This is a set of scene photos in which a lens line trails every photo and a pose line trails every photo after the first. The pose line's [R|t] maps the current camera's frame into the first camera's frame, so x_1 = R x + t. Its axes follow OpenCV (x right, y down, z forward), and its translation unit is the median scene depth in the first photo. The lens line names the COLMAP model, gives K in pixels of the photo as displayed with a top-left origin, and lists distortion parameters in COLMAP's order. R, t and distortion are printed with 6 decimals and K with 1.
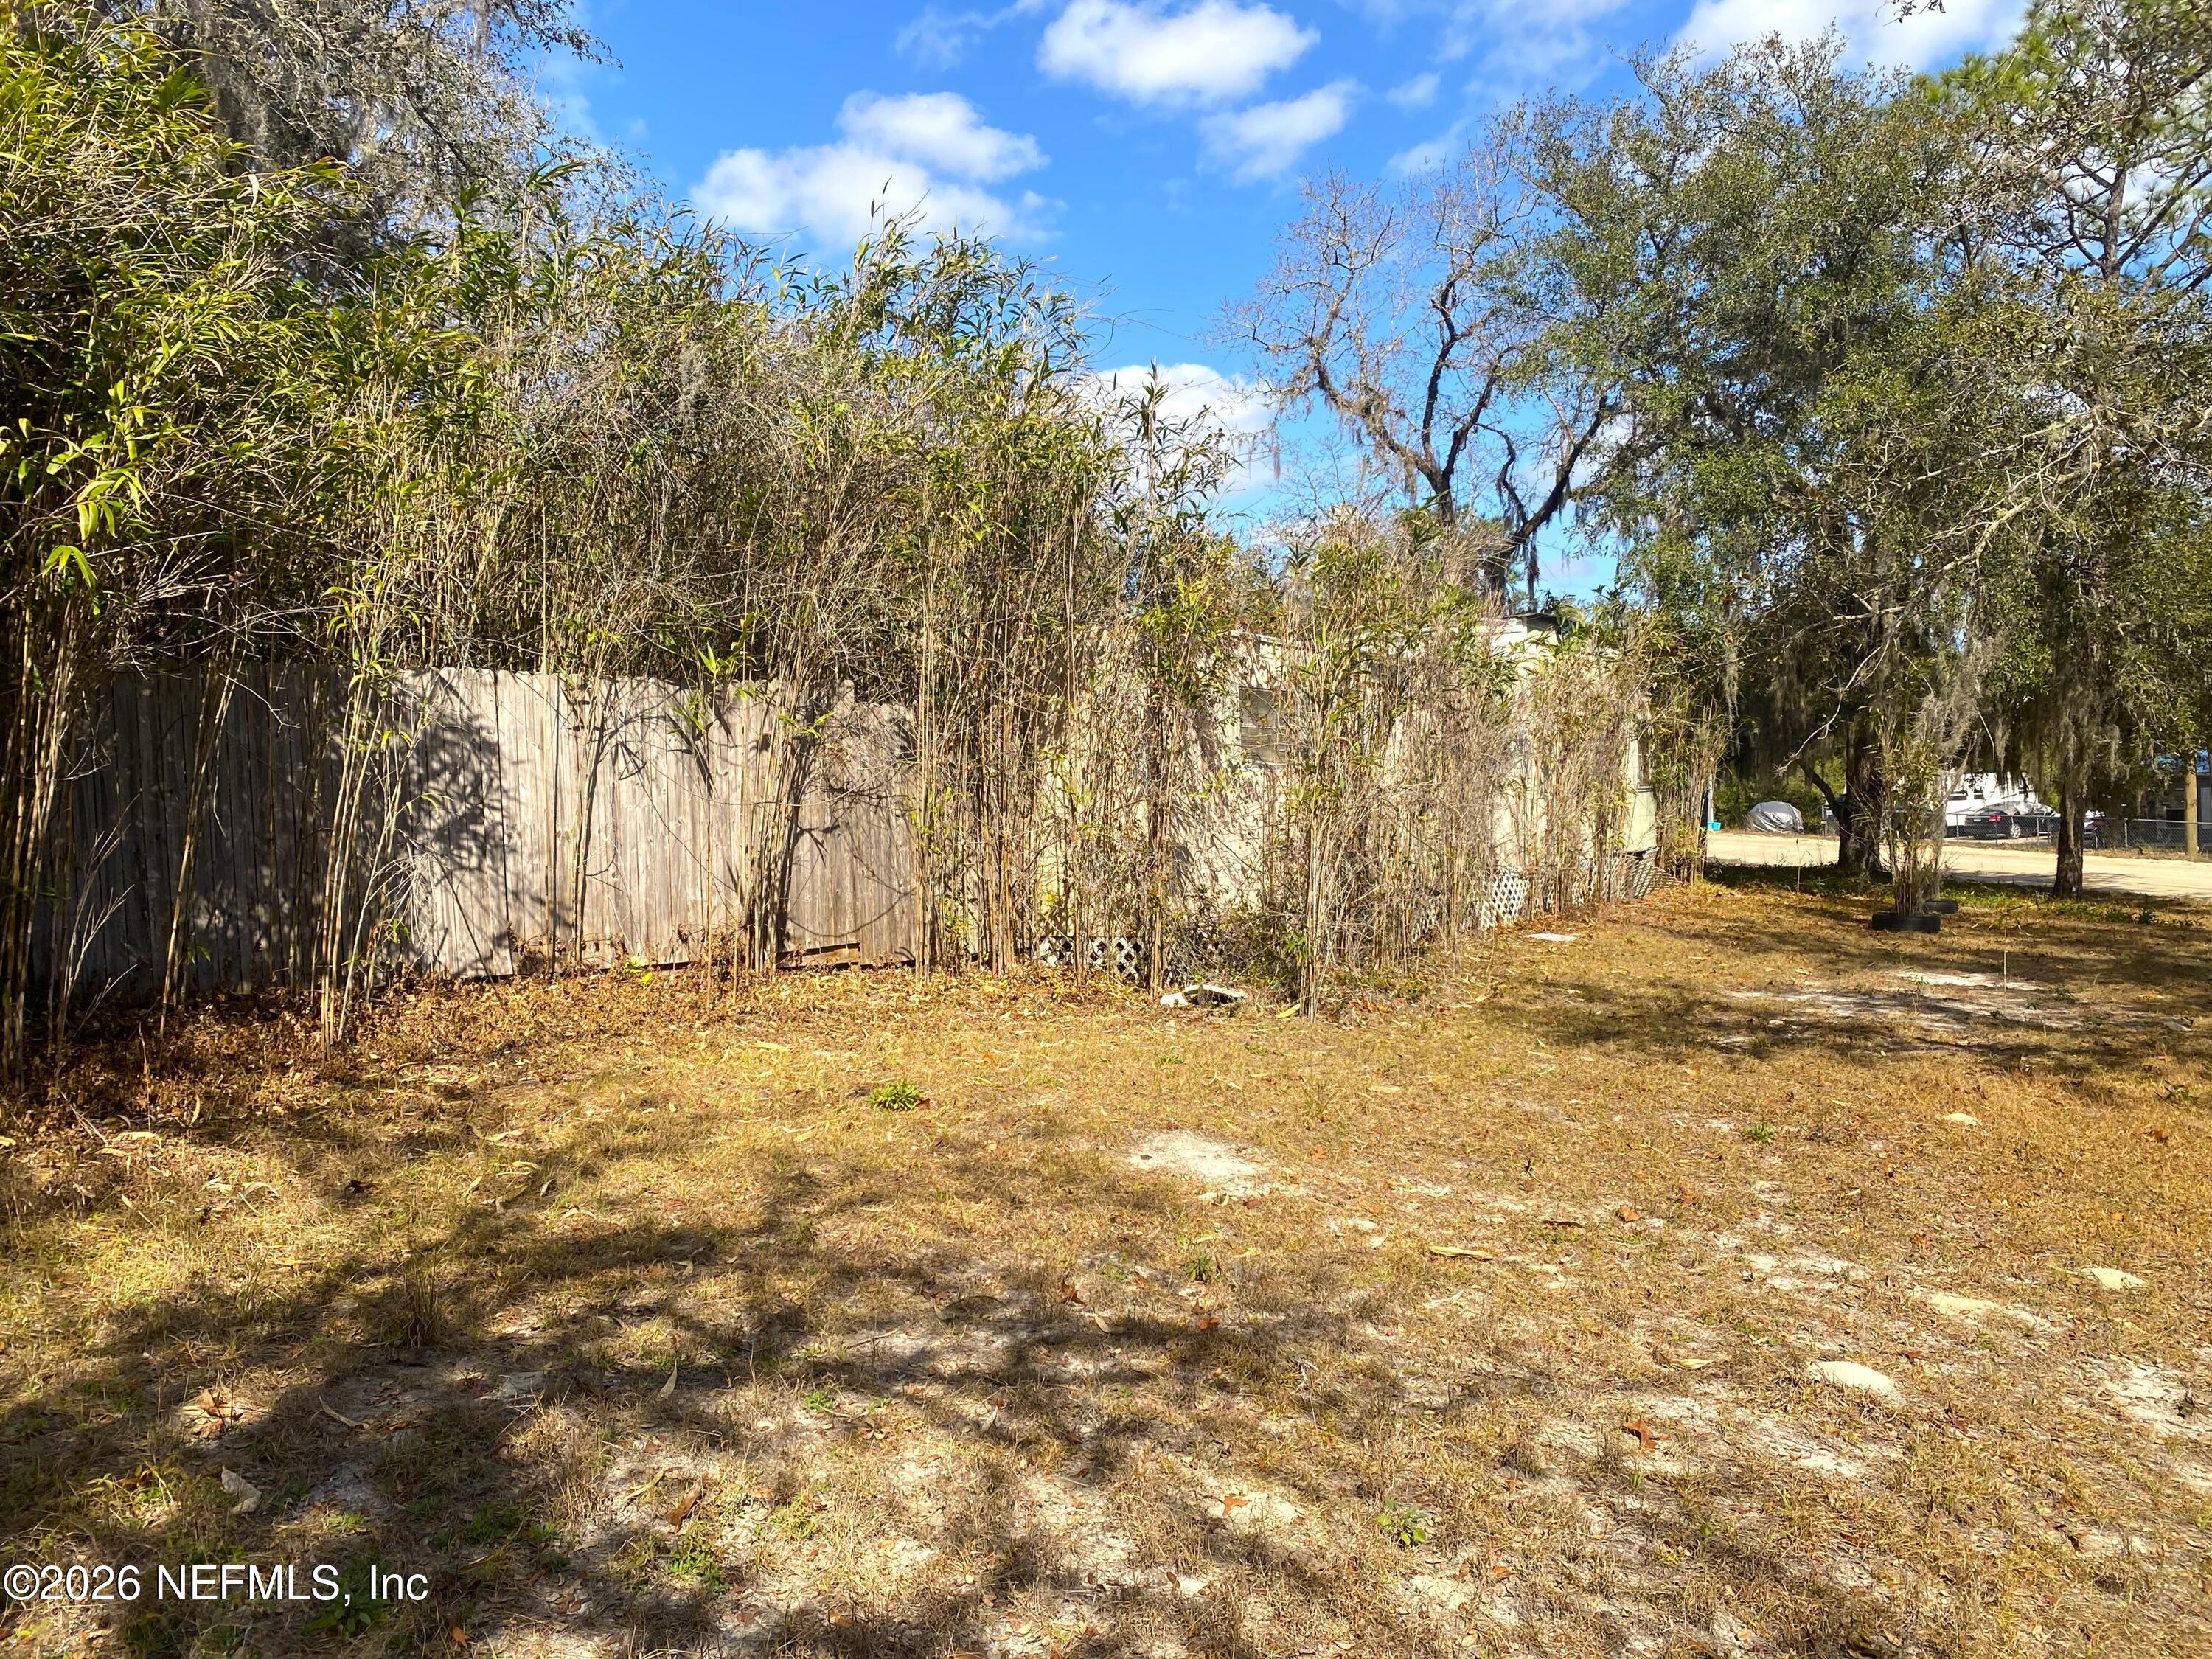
lens RADIAL K [[1728.6, 0, 1109.8], [0, 1728.6, 837.5], [0, 0, 1]] dist [0.056978, -0.080862]
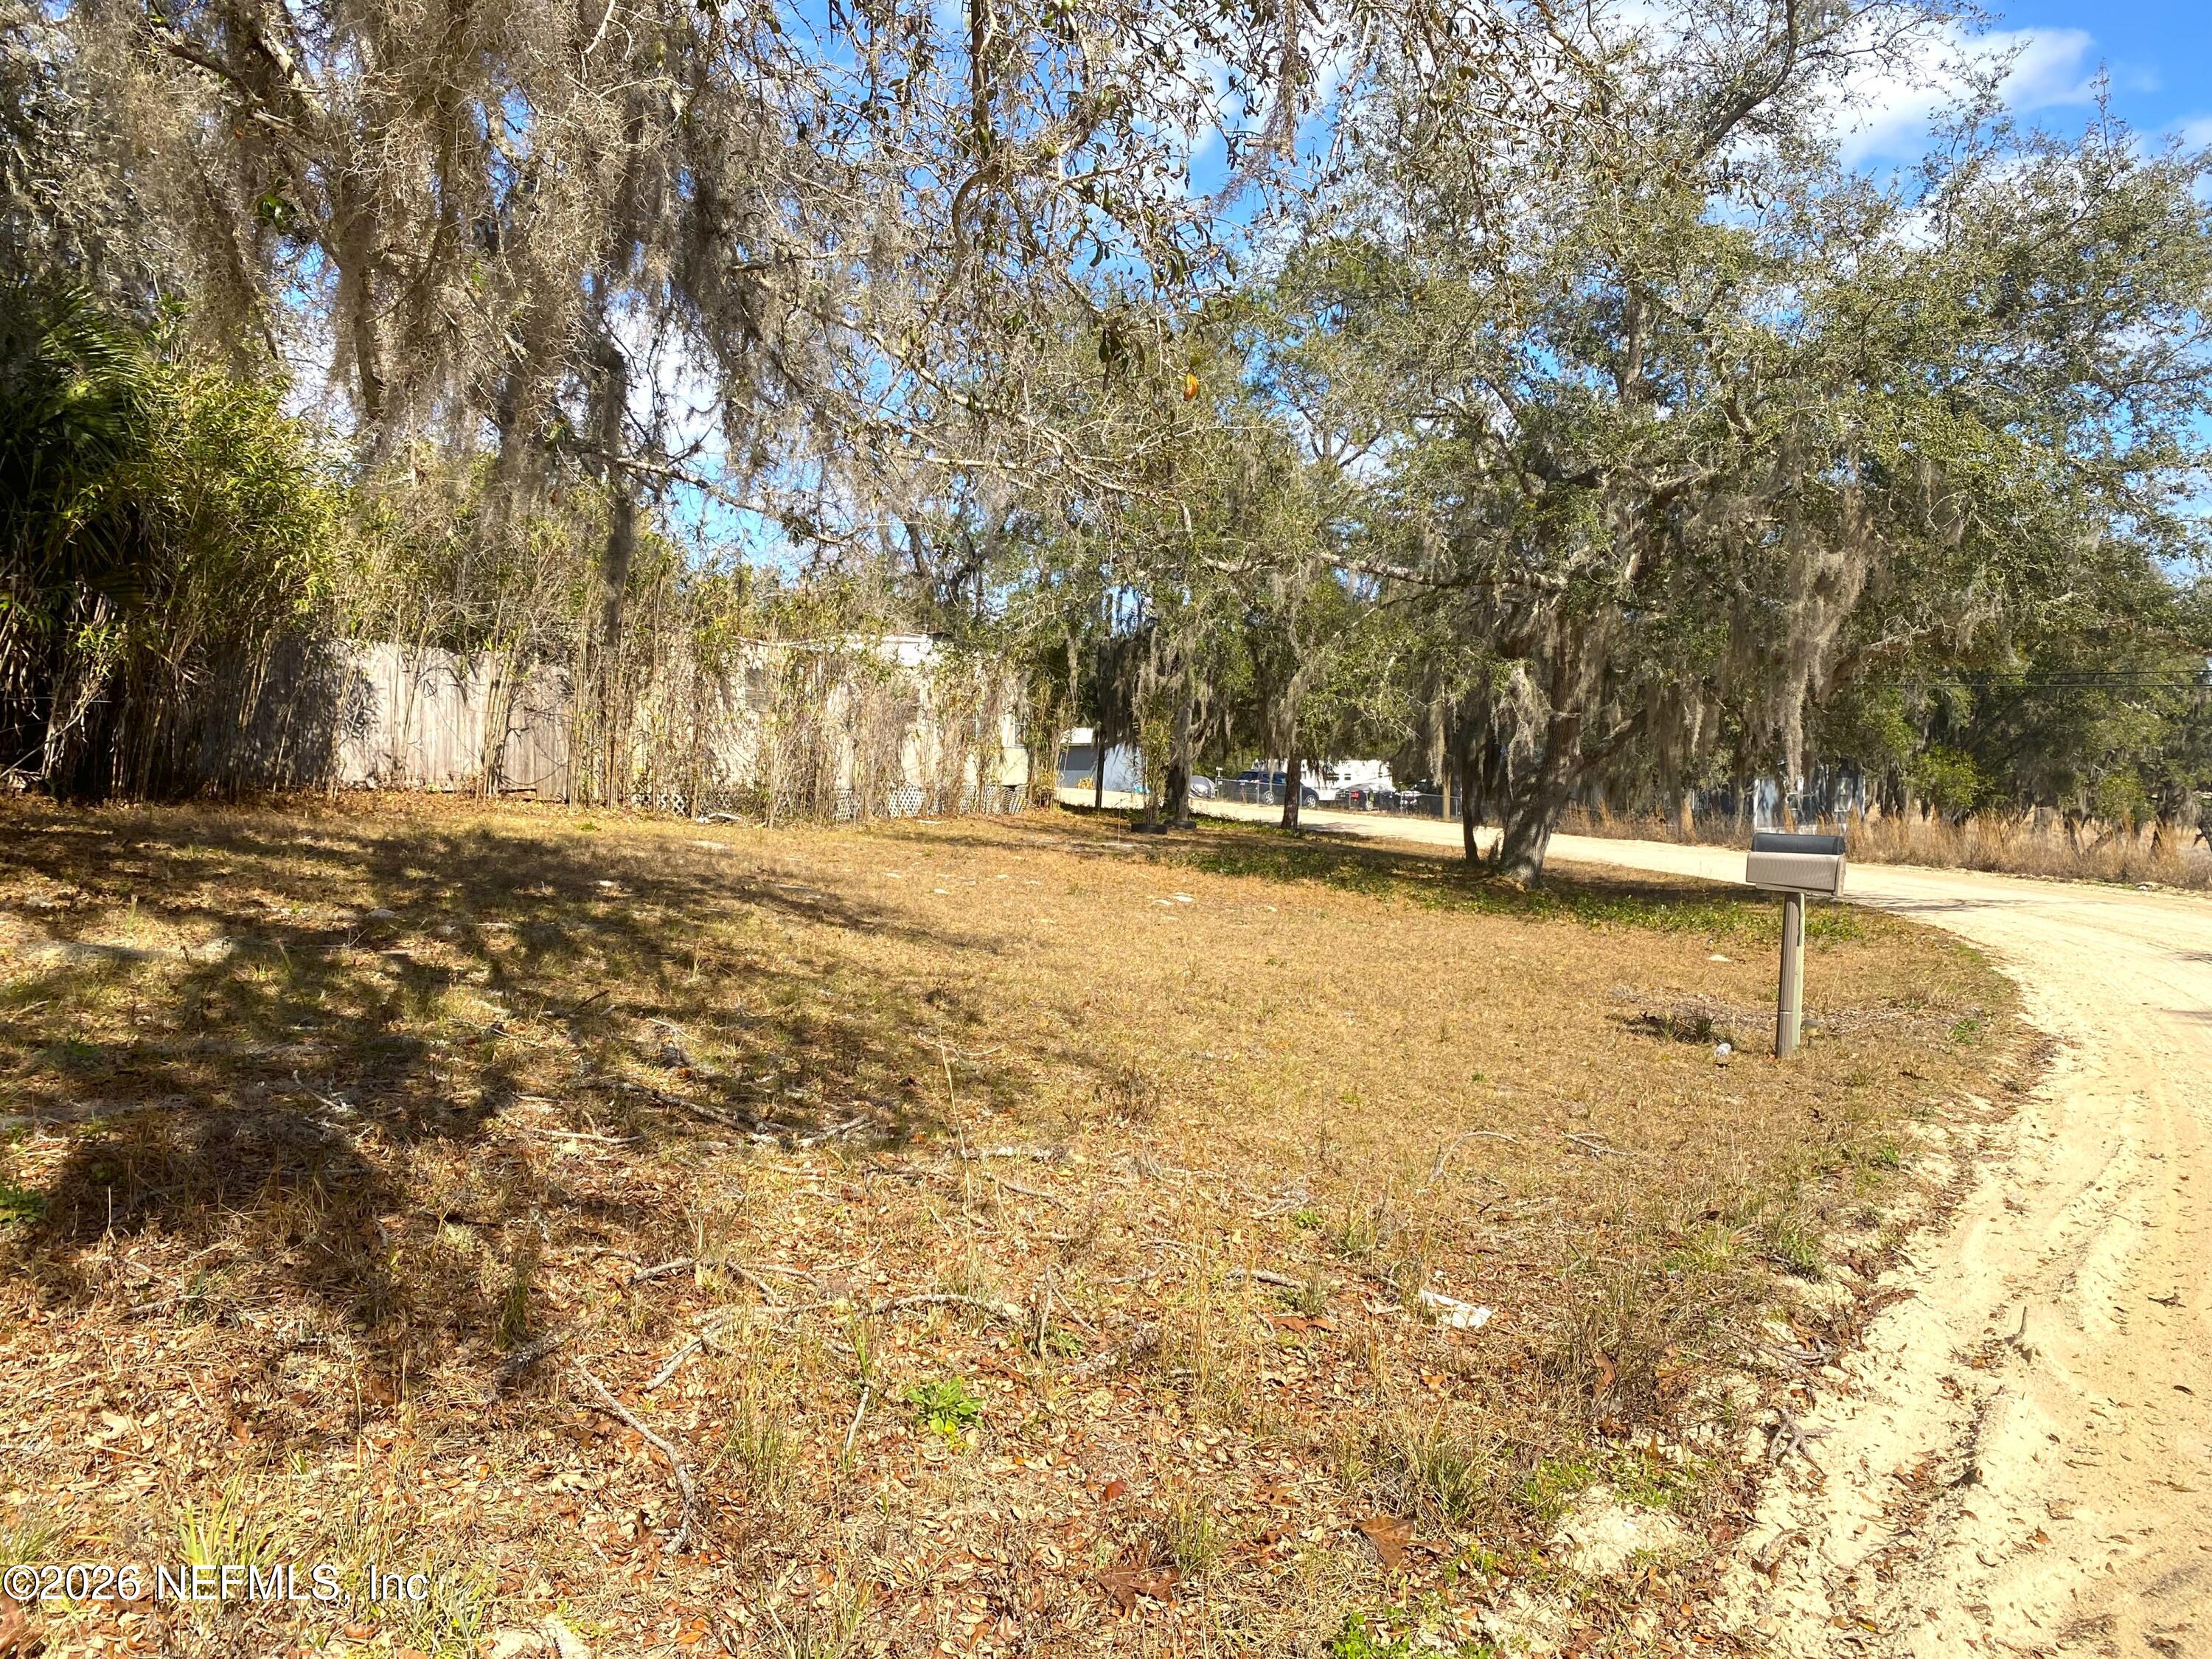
lens RADIAL K [[1728.6, 0, 1121.9], [0, 1728.6, 814.6], [0, 0, 1]] dist [0.056978, -0.080862]
pose [[0.962131, 0.035164, 0.270311, -0.038490], [-0.035796, 0.999356, -0.002595, 0.069179], [-0.270228, -0.007180, 0.962770, -1.026477]]
